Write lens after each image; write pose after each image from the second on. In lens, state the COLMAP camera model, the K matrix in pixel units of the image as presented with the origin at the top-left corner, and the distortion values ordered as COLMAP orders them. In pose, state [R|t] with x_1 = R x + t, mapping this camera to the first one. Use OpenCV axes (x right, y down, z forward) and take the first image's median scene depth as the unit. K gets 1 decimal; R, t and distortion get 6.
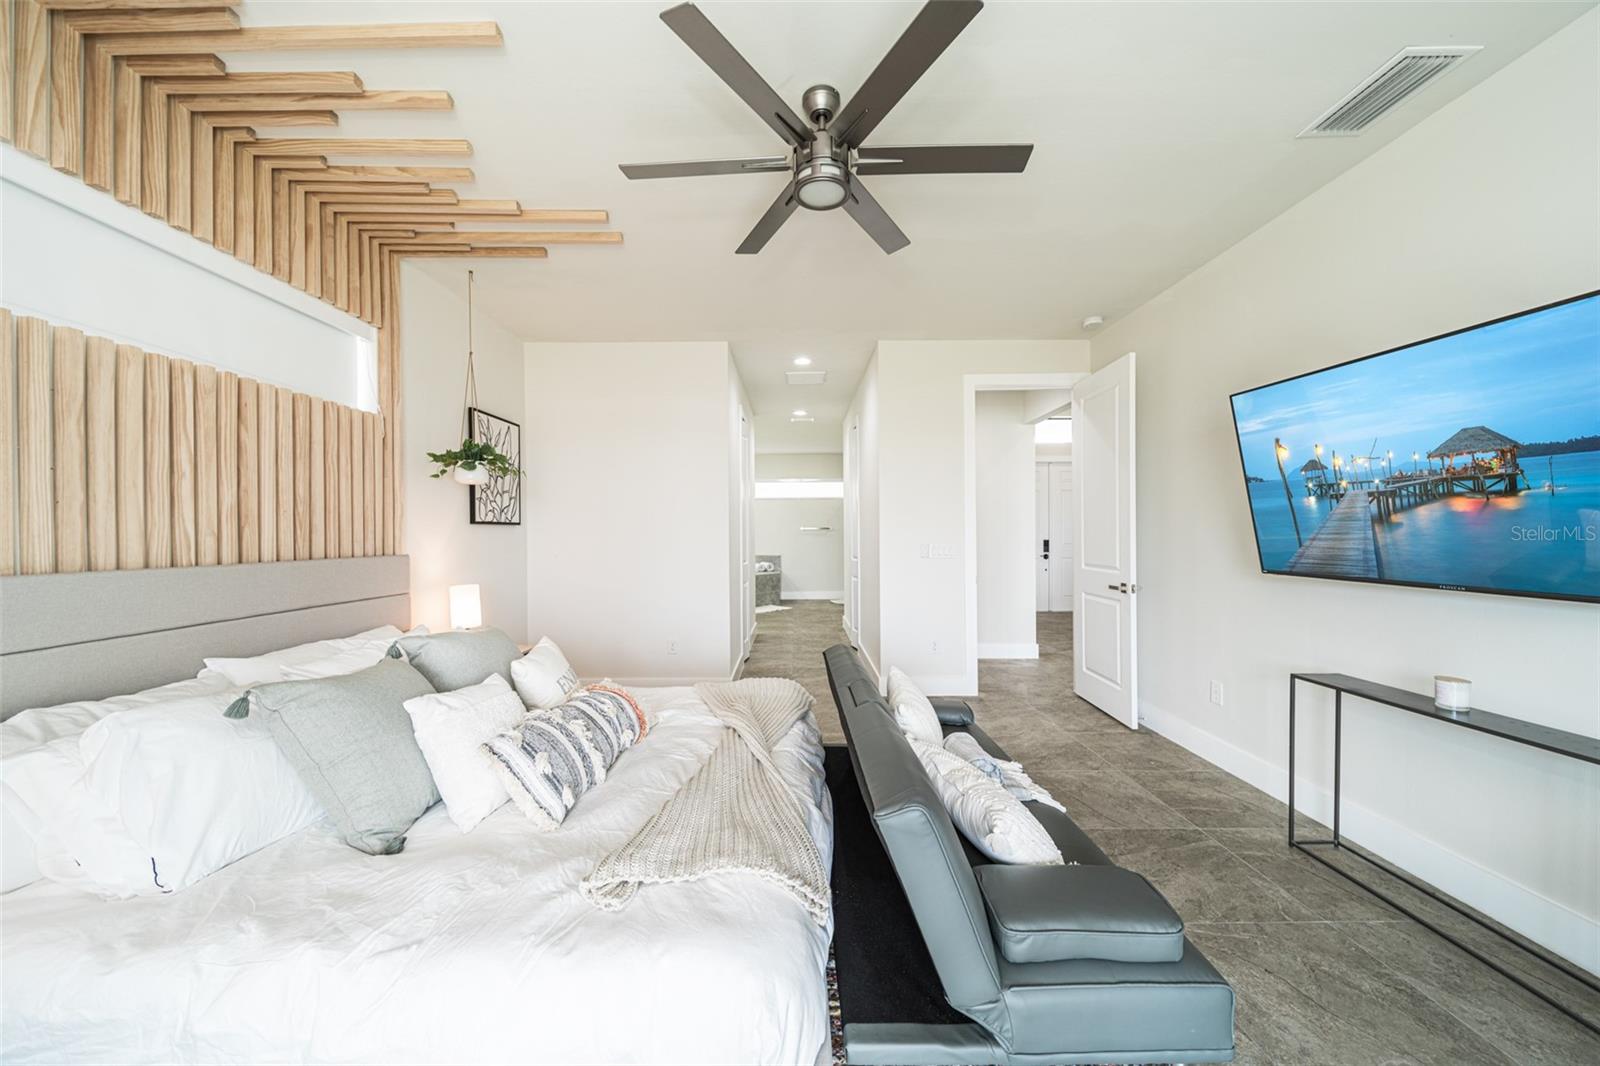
lens RADIAL K [[567.2, 0, 794.0], [0, 567.2, 533.2], [0, 0, 1]] dist [0.004826, -0.002928]
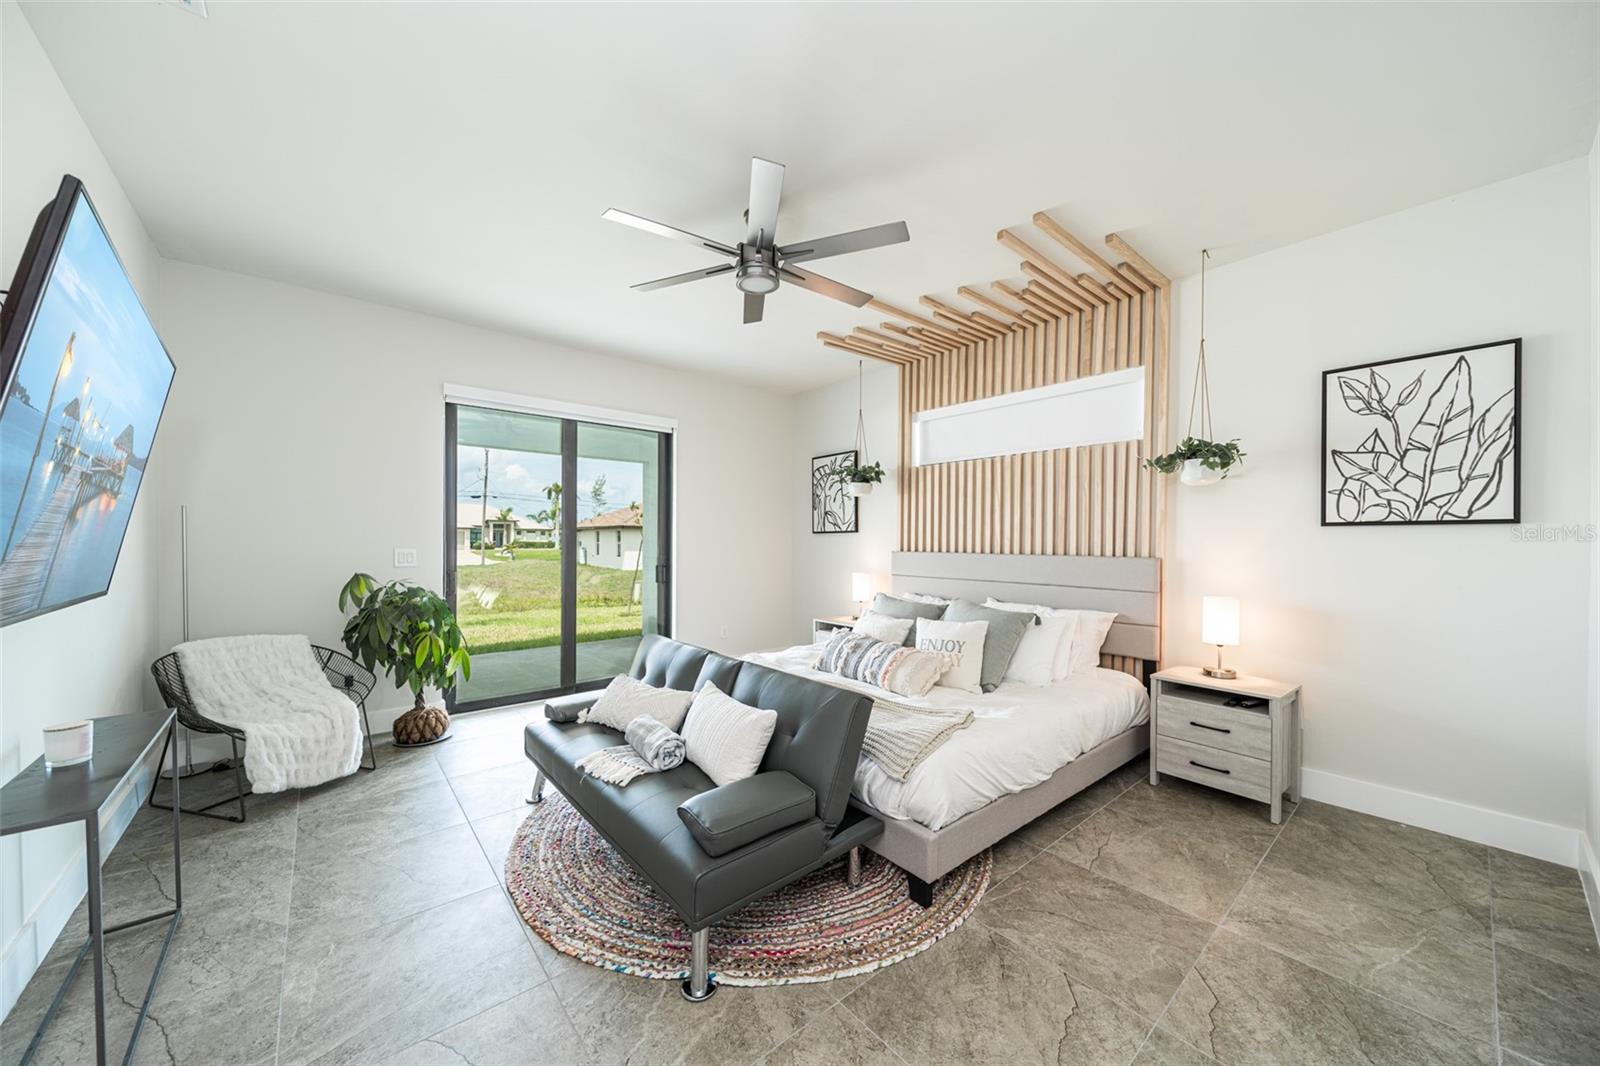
lens RADIAL K [[567.2, 0, 797.4], [0, 567.2, 544.3], [0, 0, 1]] dist [0.004826, -0.002928]
pose [[-0.760480, 0.004123, -0.649349, 0.616445], [-0.003074, 0.999946, 0.009949, 0.003670], [0.649354, 0.009562, -0.760426, 1.514681]]
